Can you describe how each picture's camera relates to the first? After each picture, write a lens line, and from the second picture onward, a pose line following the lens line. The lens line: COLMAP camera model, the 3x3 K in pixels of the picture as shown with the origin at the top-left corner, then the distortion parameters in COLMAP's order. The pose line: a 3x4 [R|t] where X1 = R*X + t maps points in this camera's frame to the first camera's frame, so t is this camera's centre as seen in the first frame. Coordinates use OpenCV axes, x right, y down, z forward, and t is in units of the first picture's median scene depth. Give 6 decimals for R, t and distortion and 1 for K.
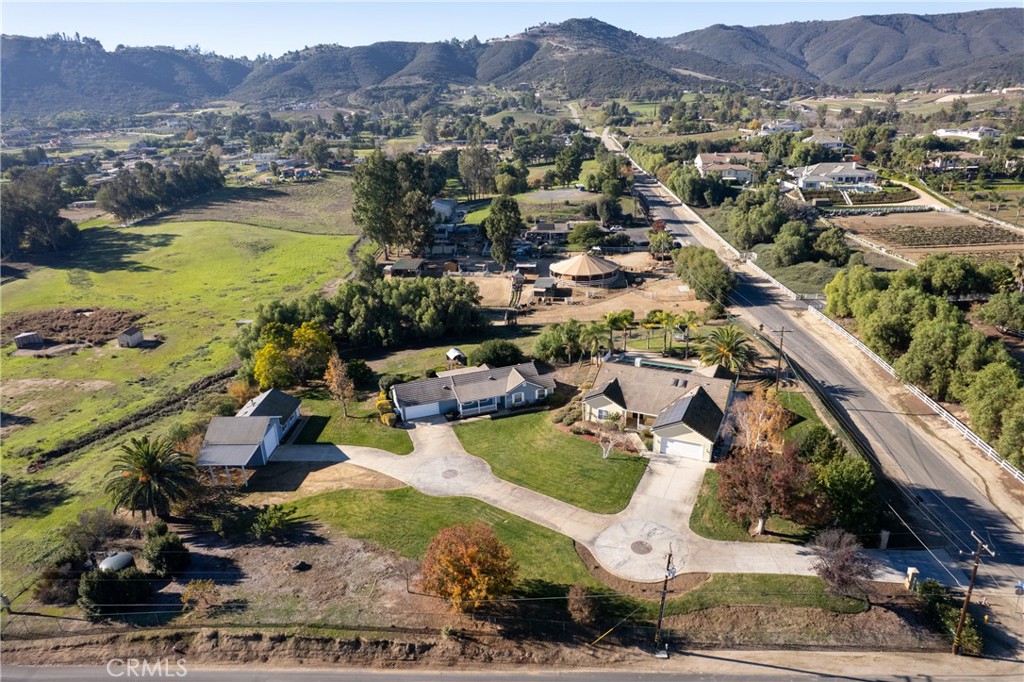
lens RADIAL K [[655.6, 0, 509.6], [0, 655.6, 346.2], [0, 0, 1]] dist [-0.076715, 0.071144]
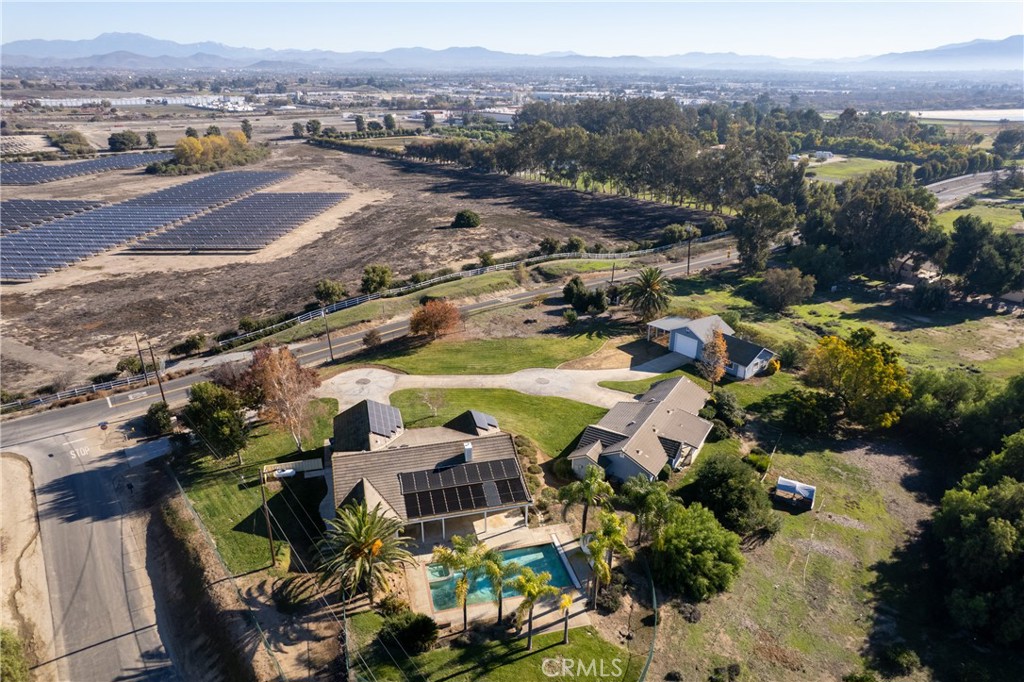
lens RADIAL K [[655.6, 0, 509.6], [0, 655.6, 346.2], [0, 0, 1]] dist [-0.076715, 0.071144]
pose [[-0.766610, 0.278462, -0.578591, 0.311508], [-0.207248, 0.745548, 0.633409, -0.295521], [0.607748, 0.605489, -0.513834, 0.767699]]
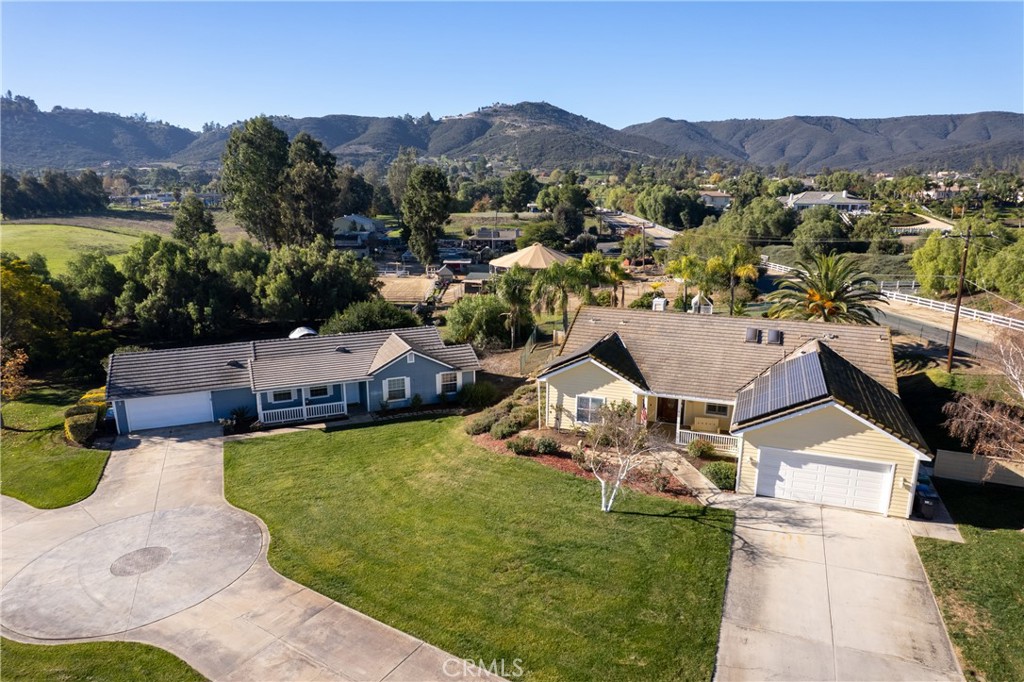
lens RADIAL K [[654.1, 0, 509.9], [0, 654.1, 346.2], [0, 0, 1]] dist [-0.071000, 0.064876]
pose [[0.997259, 0.013276, 0.072790, 0.034923], [-0.003815, 0.991688, -0.128610, 0.064576], [-0.073893, 0.127979, 0.989020, 0.326841]]
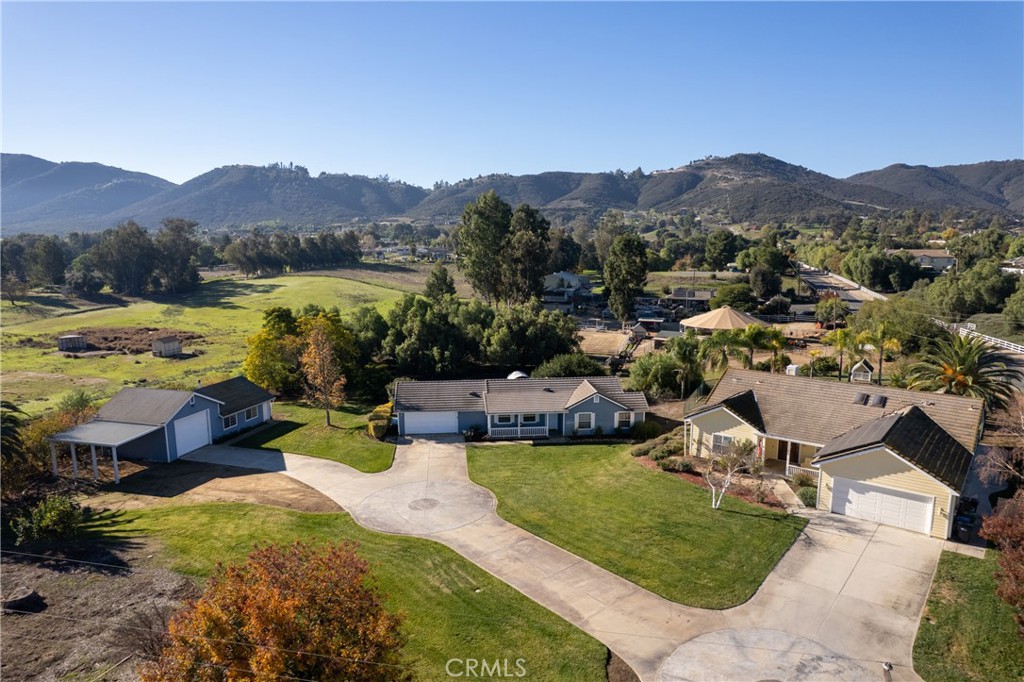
lens RADIAL K [[655.6, 0, 509.6], [0, 655.6, 346.2], [0, 0, 1]] dist [-0.076715, 0.071144]
pose [[0.970076, 0.065685, -0.233750, 0.050436], [-0.110693, 0.976488, -0.184981, 0.079378], [0.216103, 0.205320, 0.954538, 0.229305]]
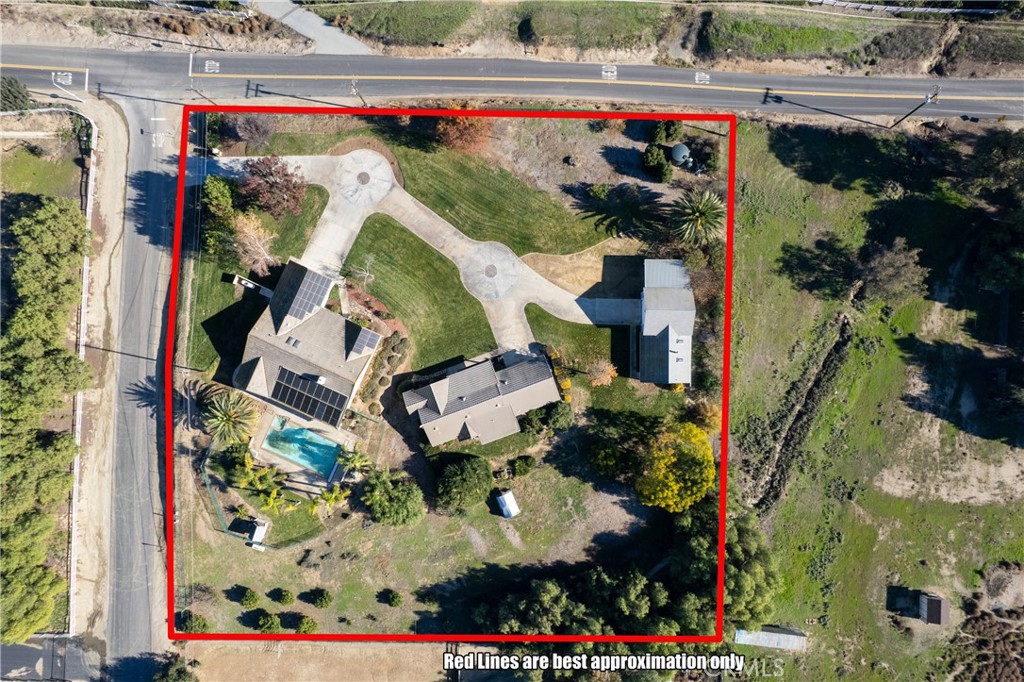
lens RADIAL K [[655.6, 0, 509.6], [0, 655.6, 346.2], [0, 0, 1]] dist [-0.076715, 0.071144]
pose [[-0.999408, 0.018756, 0.028859, -0.082647], [0.020877, -0.336253, 0.941540, -0.554413], [0.027364, 0.941585, 0.335662, 0.348939]]
